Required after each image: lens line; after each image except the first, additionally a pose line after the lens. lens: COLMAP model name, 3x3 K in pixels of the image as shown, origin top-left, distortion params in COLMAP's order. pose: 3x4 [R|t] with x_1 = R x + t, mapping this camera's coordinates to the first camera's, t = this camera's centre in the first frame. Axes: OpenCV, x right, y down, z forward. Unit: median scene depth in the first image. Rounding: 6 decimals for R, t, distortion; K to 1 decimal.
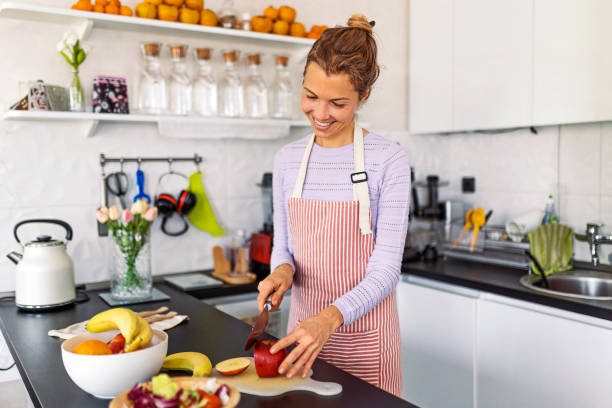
lens RADIAL K [[549.1, 0, 306.0], [0, 549.1, 204.0], [0, 0, 1]] dist [0.003100, -0.000203]
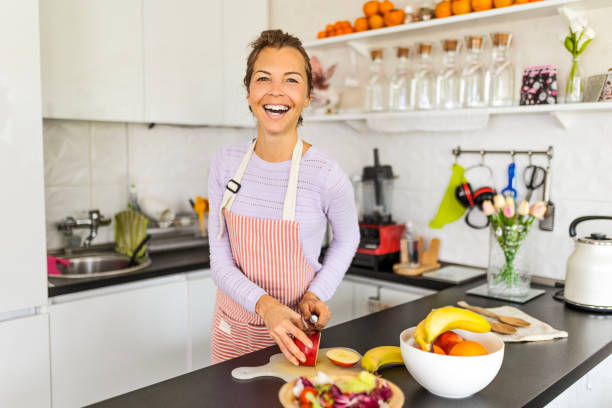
lens RADIAL K [[593.3, 0, 306.0], [0, 593.3, 204.0], [0, 0, 1]] dist [-0.011622, -0.005882]
pose [[0.292502, 0.090919, -0.951933, 0.675246], [-0.083636, 0.994088, 0.069247, -0.036065], [0.952600, 0.059361, 0.298377, 0.392019]]
